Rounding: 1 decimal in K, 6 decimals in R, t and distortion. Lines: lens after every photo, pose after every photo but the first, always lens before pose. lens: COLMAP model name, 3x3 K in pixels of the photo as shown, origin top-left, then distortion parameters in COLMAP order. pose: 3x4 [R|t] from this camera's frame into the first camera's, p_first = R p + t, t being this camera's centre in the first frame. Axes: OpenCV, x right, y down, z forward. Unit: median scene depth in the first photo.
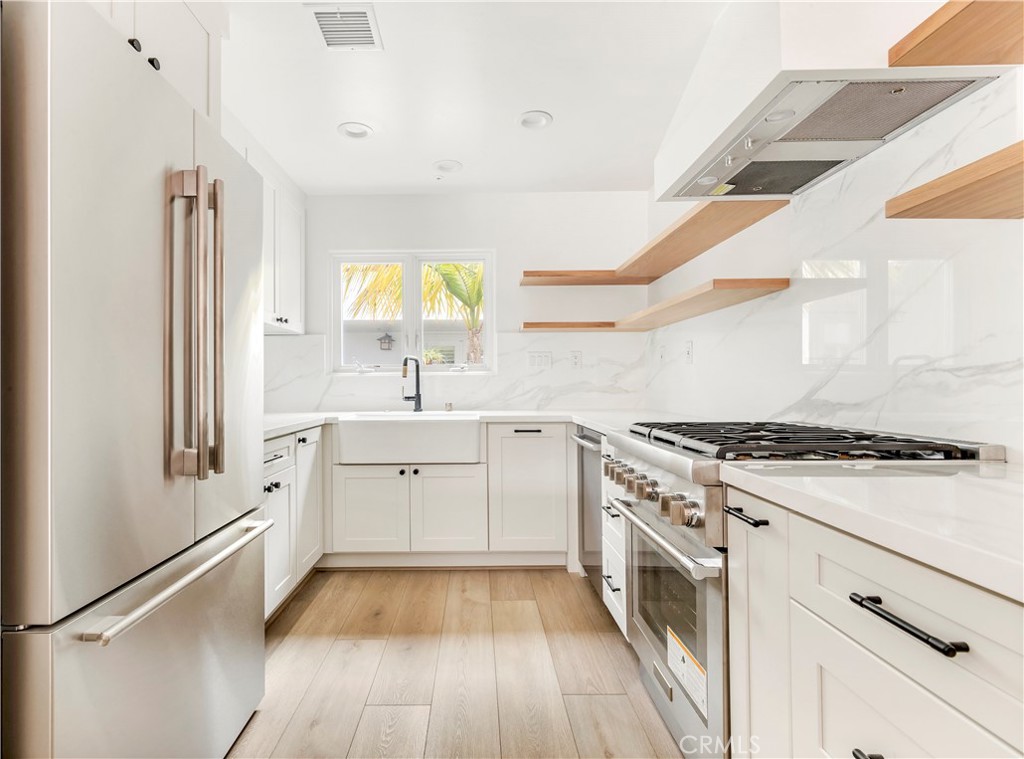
lens RADIAL K [[506.3, 0, 476.1], [0, 506.3, 380.0], [0, 0, 1]] dist [0.000312, -0.001282]
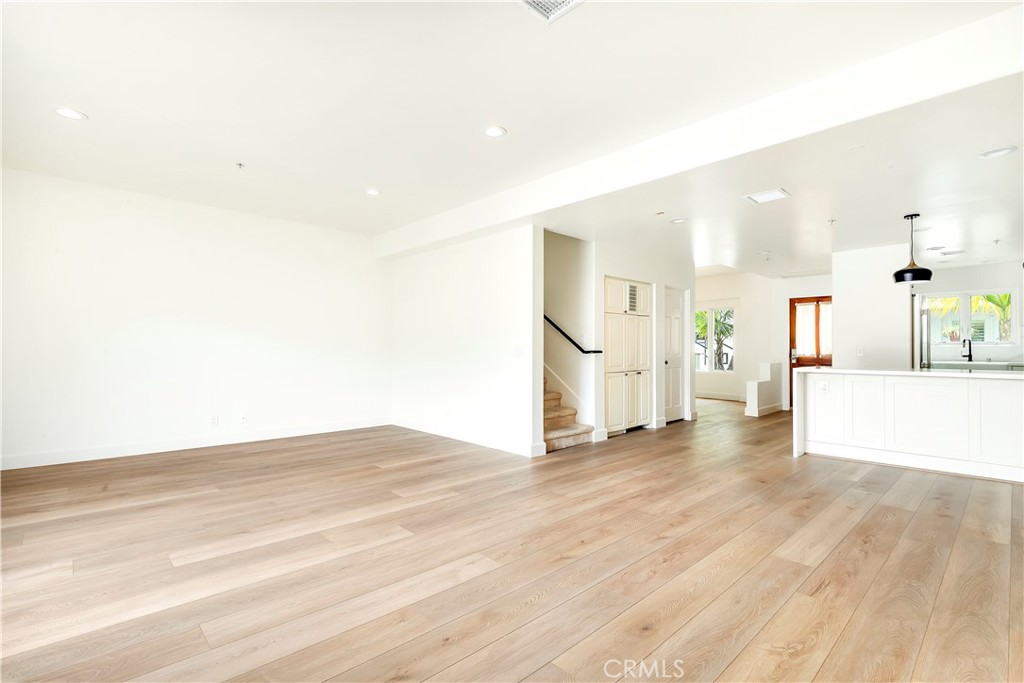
lens RADIAL K [[464.1, 0, 527.7], [0, 464.1, 345.3], [0, 0, 1]] dist [0.003226, 0.000117]
pose [[0.692357, 0.001373, -0.721554, 0.025717], [0.001749, 0.999992, 0.003581, -0.029504], [0.721553, -0.003741, 0.692349, -2.316332]]
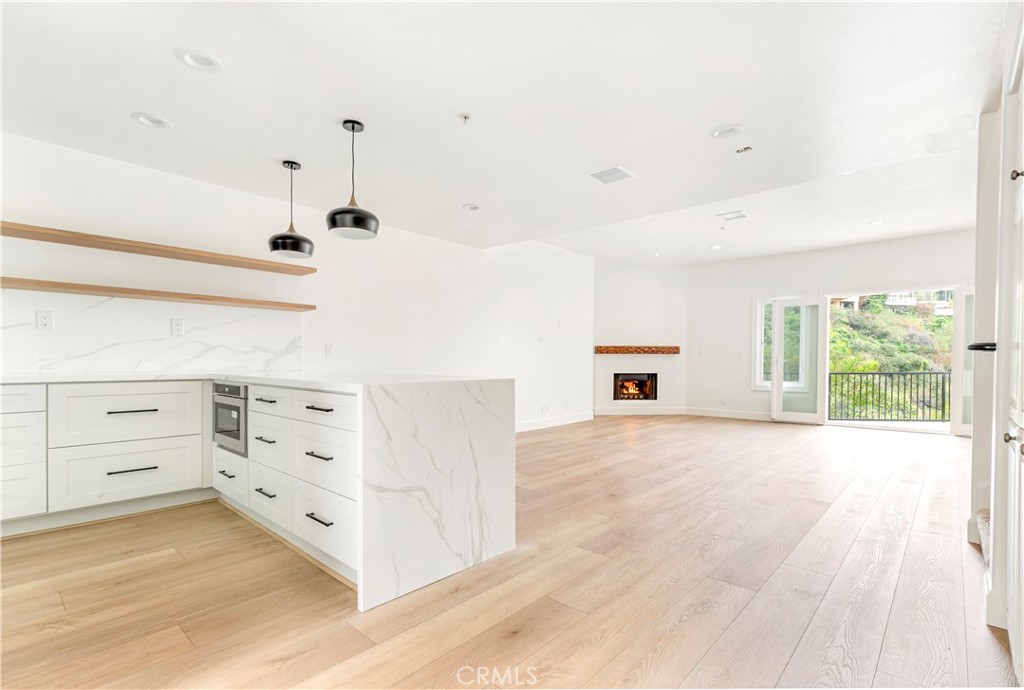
lens RADIAL K [[478.1, 0, 526.3], [0, 478.1, 365.6], [0, 0, 1]] dist [0.013063, -0.000256]
pose [[-0.748507, -0.005845, 0.663101, -1.142791], [-0.006634, 0.999977, 0.001327, 0.036091], [-0.663093, -0.003406, -0.748529, 0.221924]]
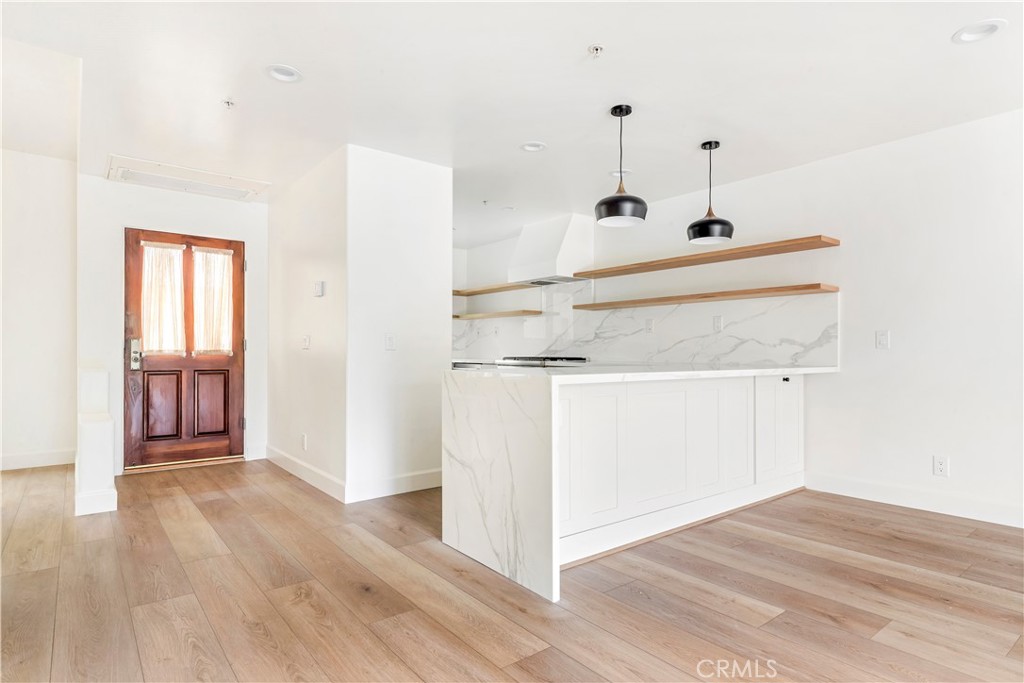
lens RADIAL K [[549.3, 0, 516.6], [0, 549.3, 348.5], [0, 0, 1]] dist [0.004044, 0.000284]
pose [[0.781507, 0.011029, 0.623799, -1.059848], [-0.012793, 0.999917, -0.001651, 0.024123], [-0.623766, -0.006690, 0.781583, -1.018430]]
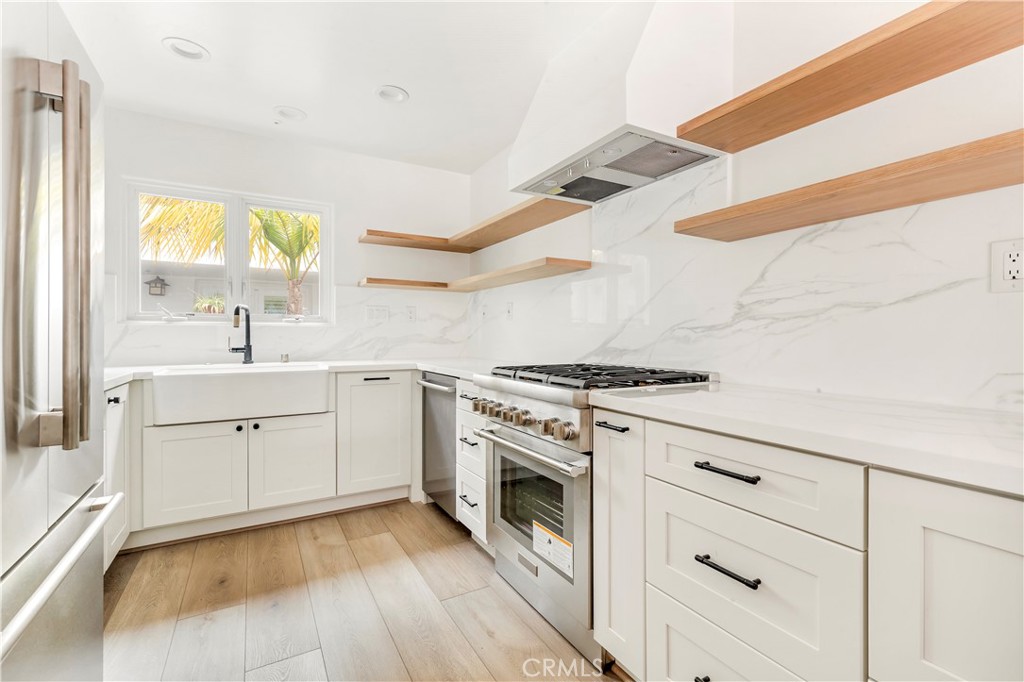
lens RADIAL K [[456.9, 0, 524.5], [0, 456.9, 337.0], [0, 0, 1]] dist [0.004398, 0.000227]
pose [[0.860077, 0.005393, 0.510136, -0.124976], [-0.010072, 0.999929, 0.006410, 0.001897], [-0.510066, -0.010651, 0.860070, -0.000661]]
